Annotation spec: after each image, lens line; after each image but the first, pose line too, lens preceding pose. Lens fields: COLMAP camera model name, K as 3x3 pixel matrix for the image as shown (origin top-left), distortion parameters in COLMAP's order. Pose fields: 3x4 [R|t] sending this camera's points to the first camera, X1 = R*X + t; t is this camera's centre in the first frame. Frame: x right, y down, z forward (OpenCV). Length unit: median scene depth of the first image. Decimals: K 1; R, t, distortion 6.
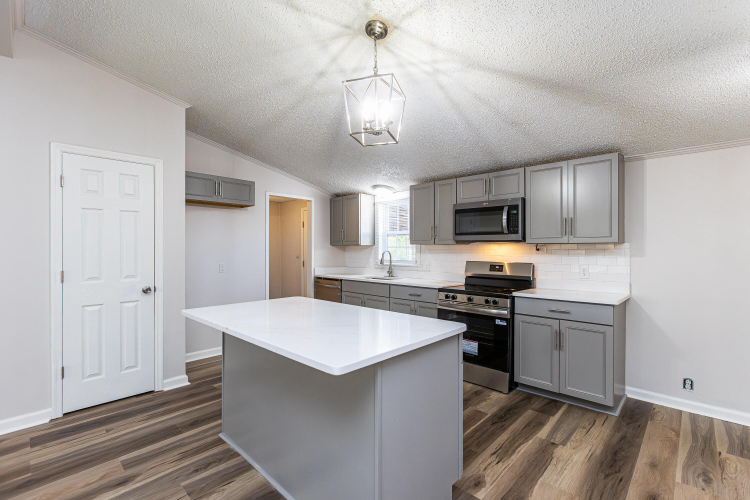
lens RADIAL K [[342.8, 0, 375.0], [0, 342.8, 250.0], [0, 0, 1]] dist [0.000765, 0.000177]
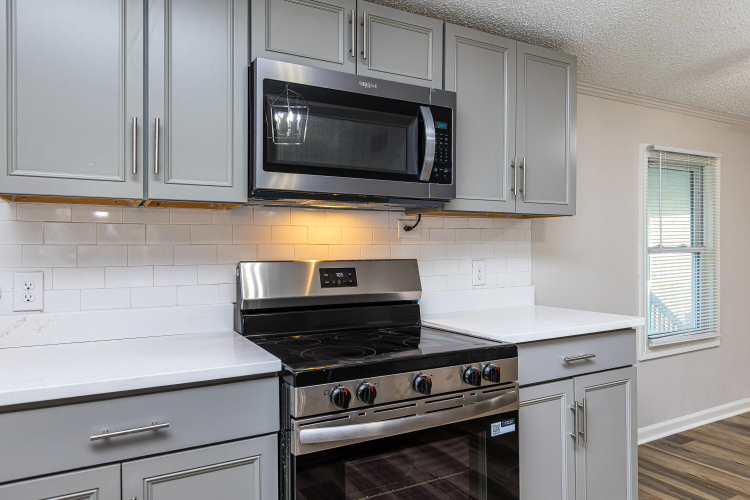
lens RADIAL K [[496.0, 0, 375.0], [0, 496.0, 250.0], [0, 0, 1]] dist [0.004578, 0.001077]
pose [[0.299723, -0.011601, 0.953956, -0.132597], [0.006916, 0.999926, 0.009987, 0.019783], [-0.954001, 0.003604, 0.299781, 0.833598]]
